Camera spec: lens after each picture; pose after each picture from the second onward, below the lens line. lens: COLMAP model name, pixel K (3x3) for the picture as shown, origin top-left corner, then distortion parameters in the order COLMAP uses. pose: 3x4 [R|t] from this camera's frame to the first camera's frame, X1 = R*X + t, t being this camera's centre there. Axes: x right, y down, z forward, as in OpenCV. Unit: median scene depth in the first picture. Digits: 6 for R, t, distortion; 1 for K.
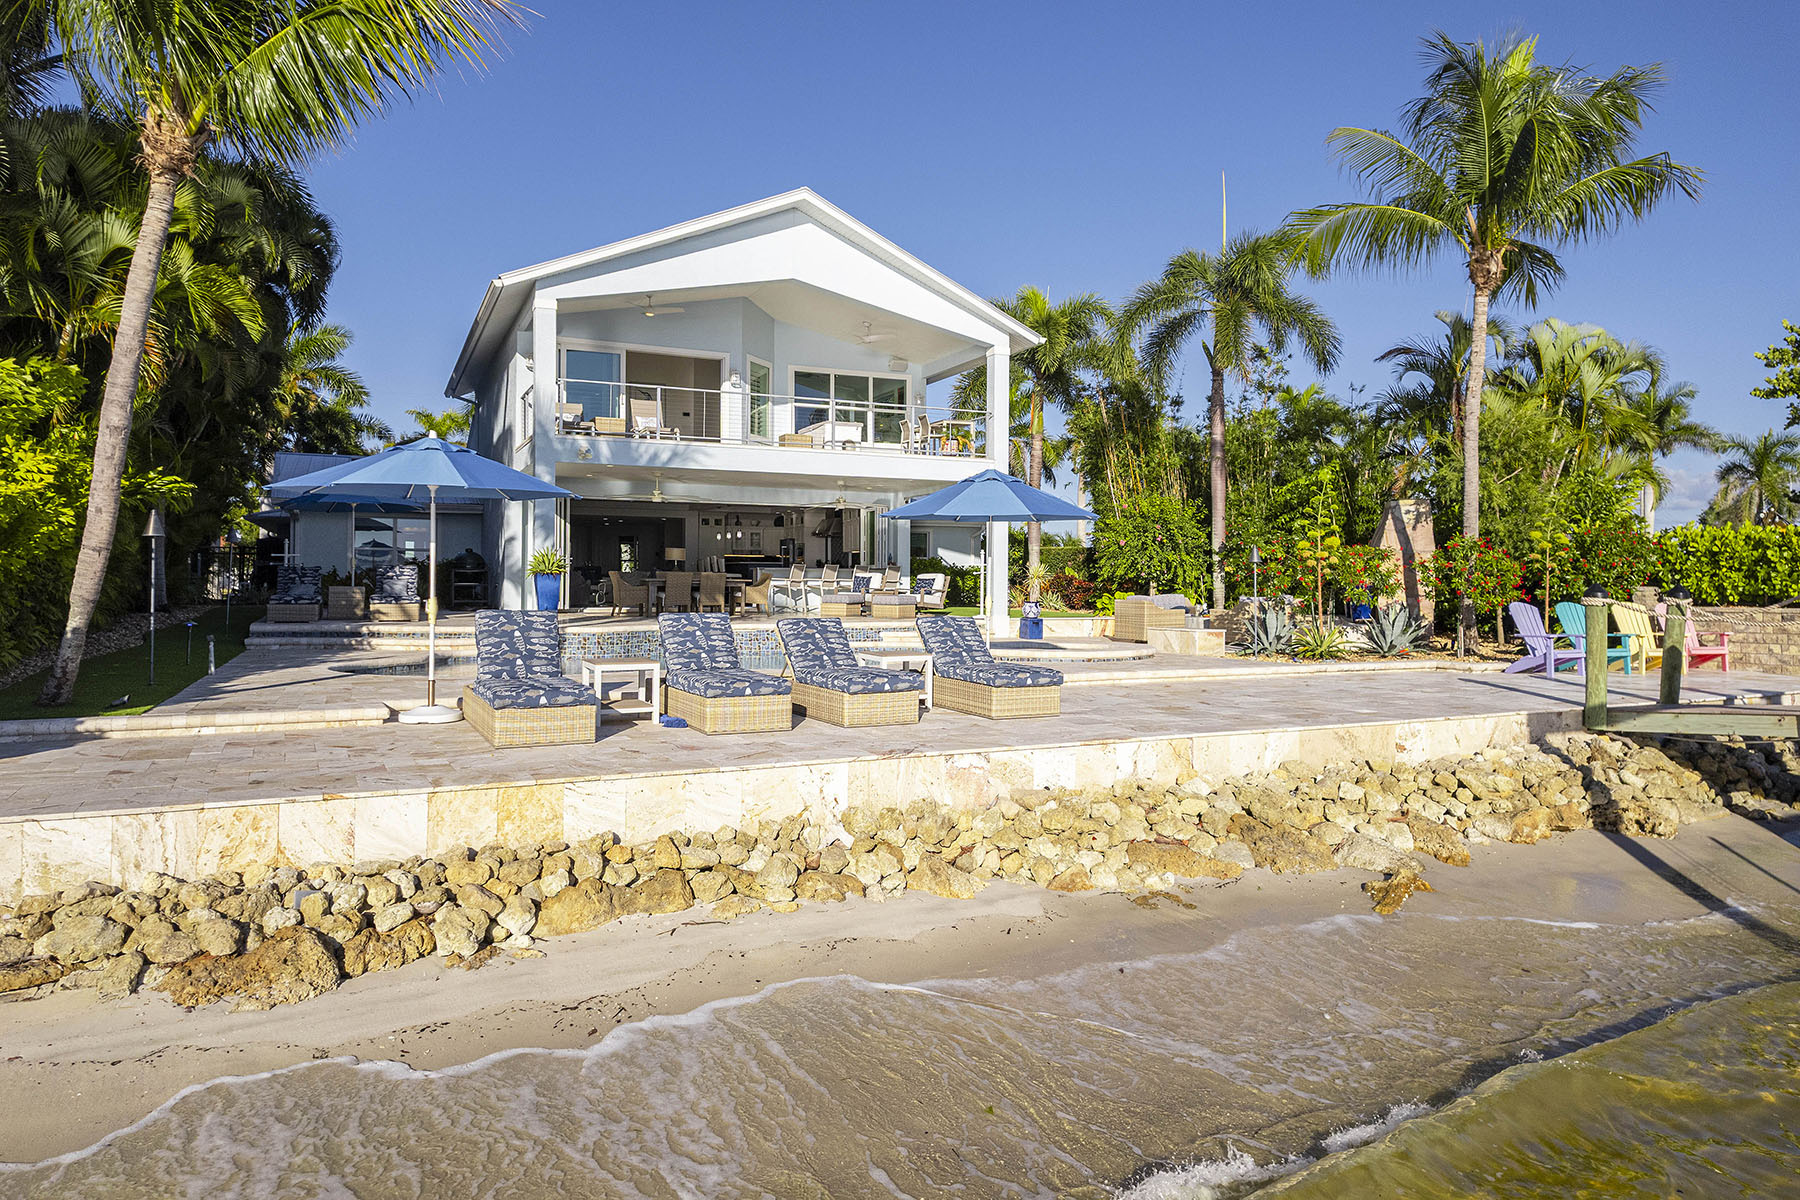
lens RADIAL K [[1173.3, 0, 905.6], [0, 1173.3, 540.4], [0, 0, 1]] dist [0.037033, -0.016817]
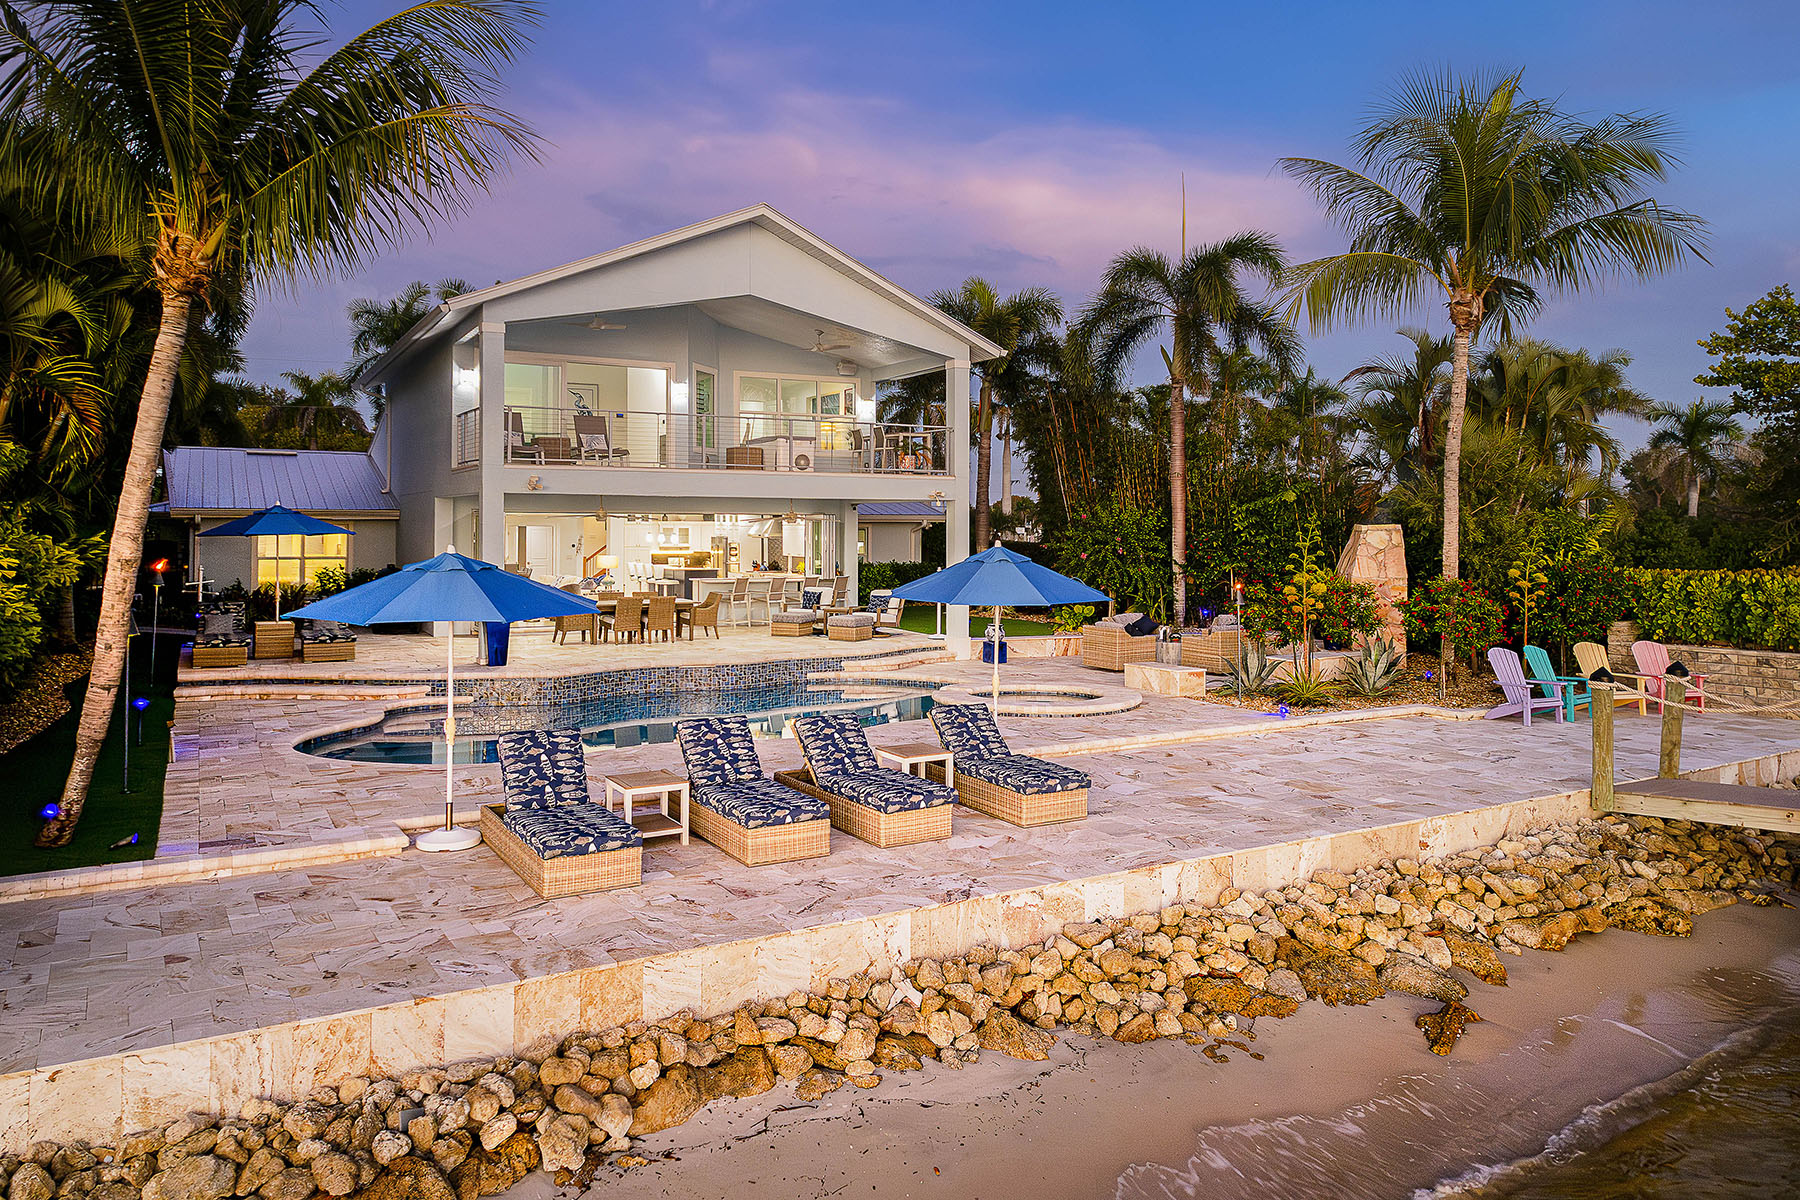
lens RADIAL K [[1231.5, 0, 893.8], [0, 1231.5, 519.9], [0, 0, 1]] dist [0.035948, -0.003777]
pose [[0.998512, -0.007384, 0.054037, -0.098470], [0.007171, 0.999966, 0.004137, -0.124237], [-0.054066, -0.003744, 0.998530, -0.035907]]
